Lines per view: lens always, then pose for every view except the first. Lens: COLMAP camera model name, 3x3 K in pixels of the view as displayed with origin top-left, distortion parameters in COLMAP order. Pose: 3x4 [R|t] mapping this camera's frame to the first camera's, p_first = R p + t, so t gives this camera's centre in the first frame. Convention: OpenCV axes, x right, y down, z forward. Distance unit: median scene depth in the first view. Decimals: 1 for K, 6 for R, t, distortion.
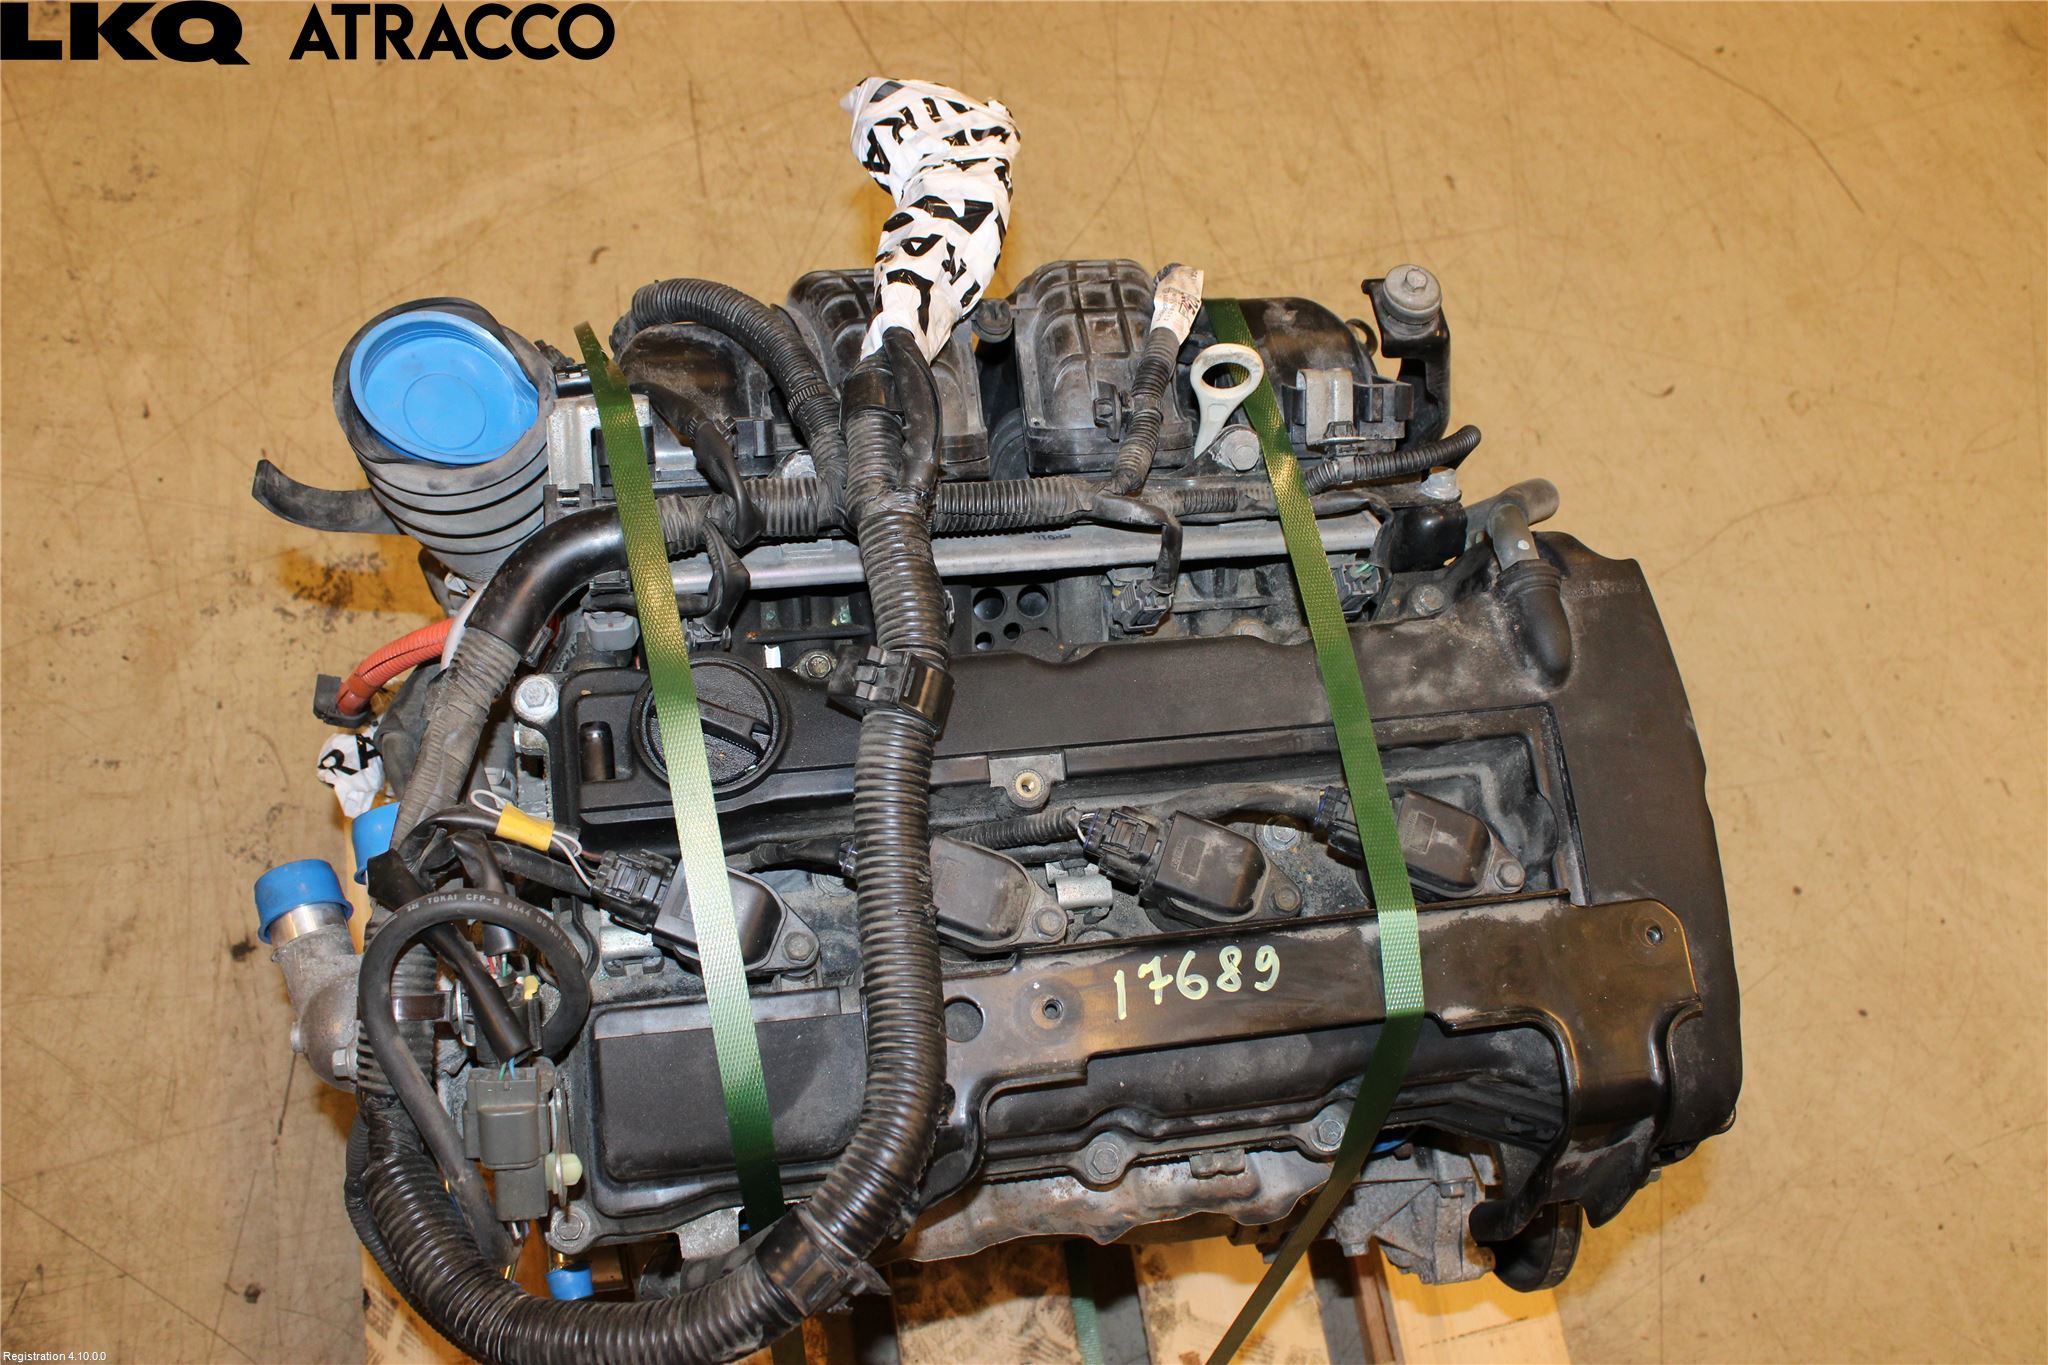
lens RADIAL K [[1862.2, 0, 1013.3], [0, 1862.2, 676.4], [0, 0, 1]] dist [-0.092500, 0.019961]
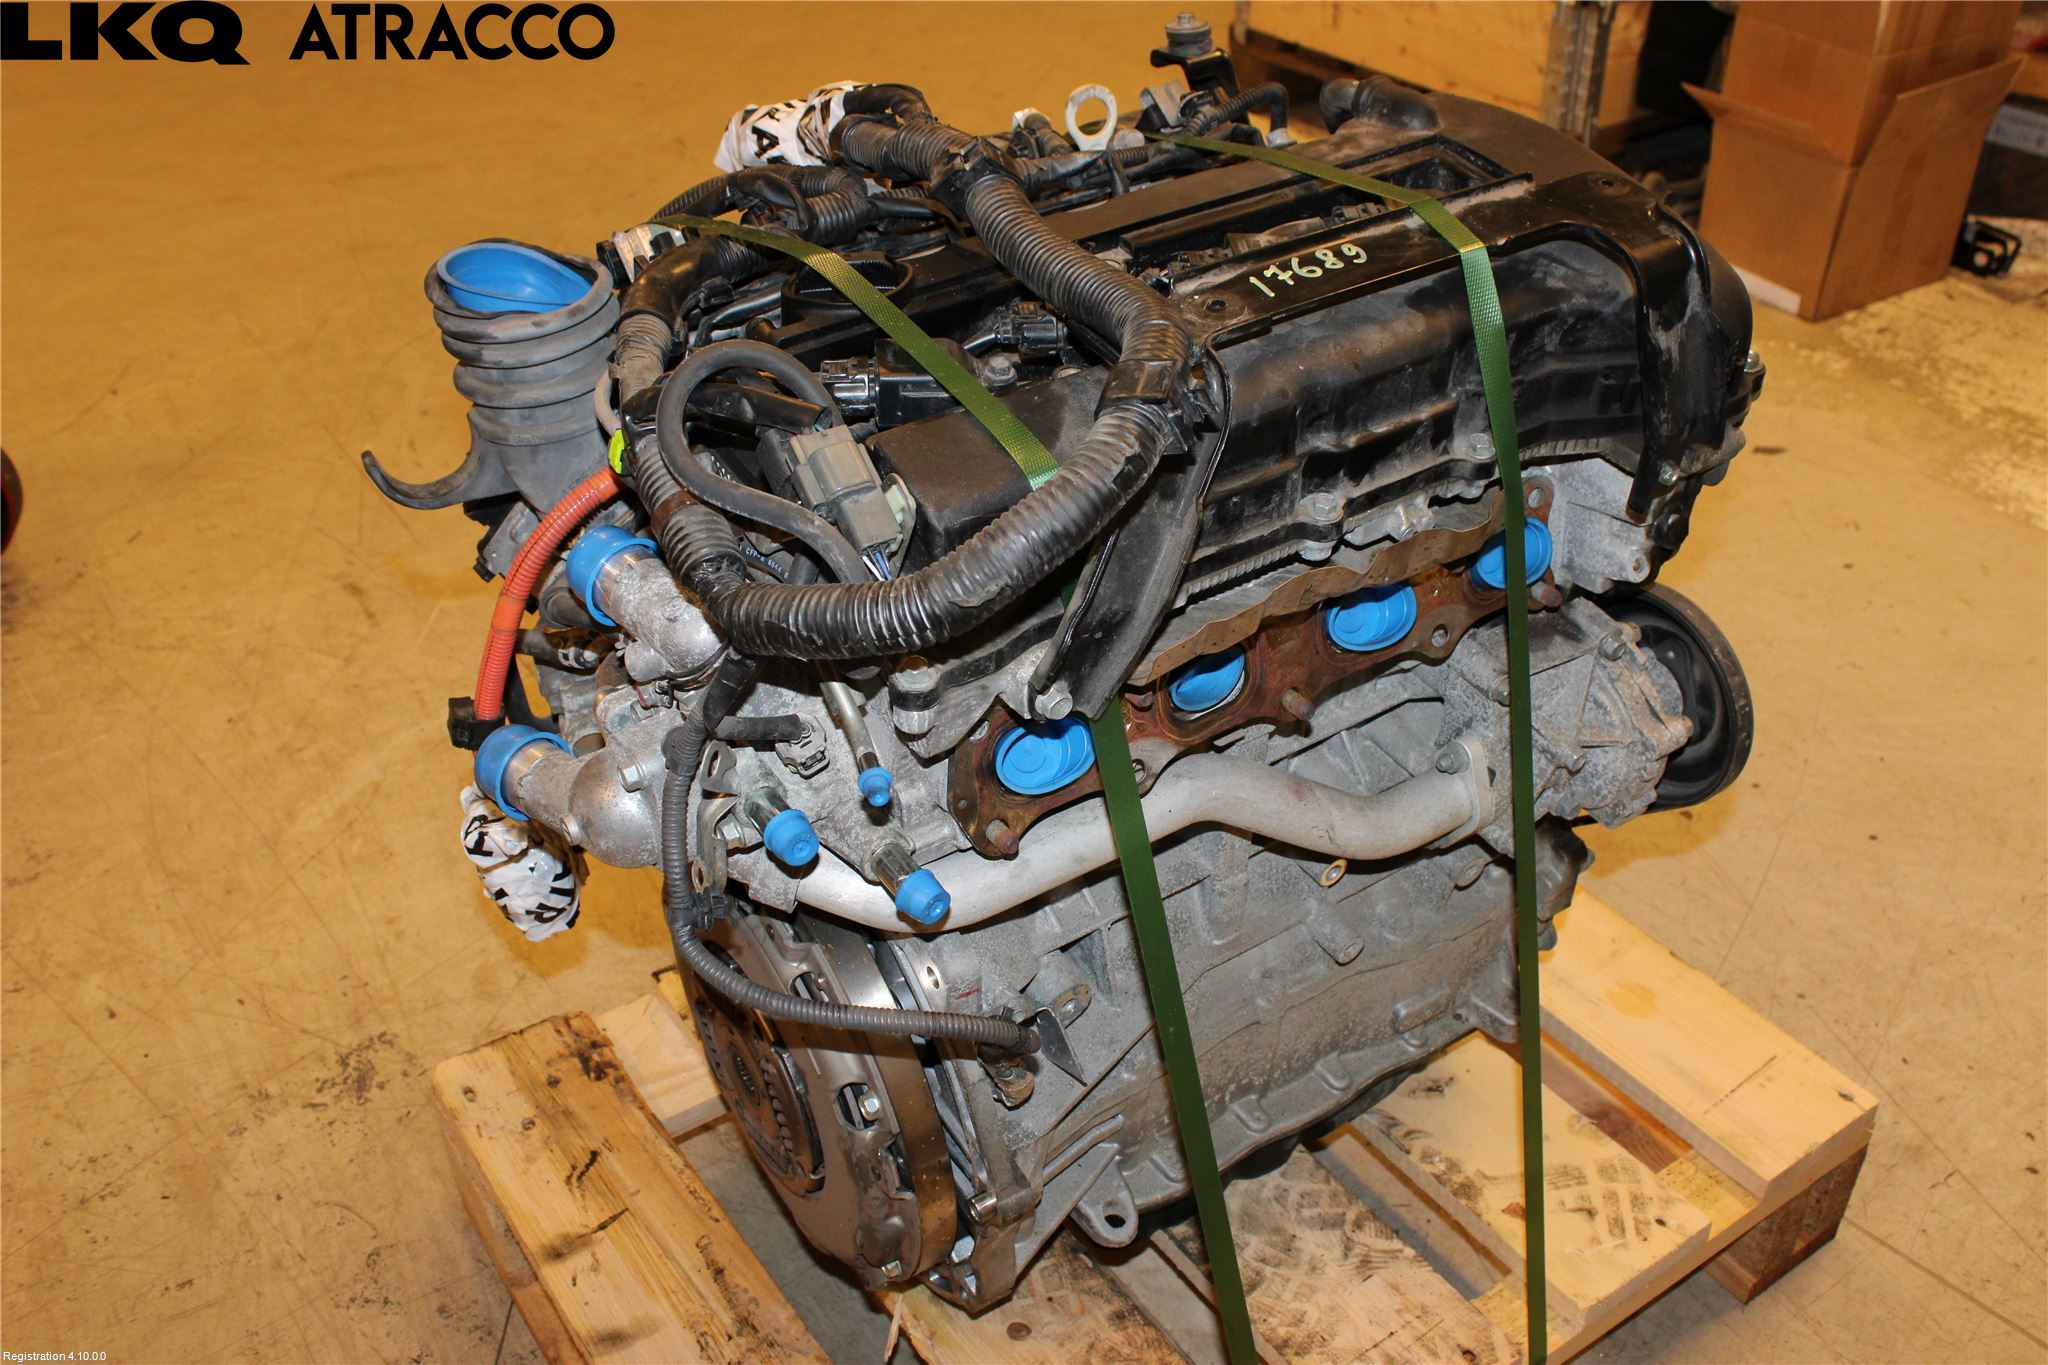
lens RADIAL K [[1862.2, 0, 1035.5], [0, 1862.2, 679.2], [0, 0, 1]] dist [-0.092500, 0.019961]
pose [[0.894578, -0.377196, 0.239694, -0.204633], [0.445893, 0.789493, -0.421759, 0.365855], [-0.030151, 0.484174, 0.874452, 0.039426]]
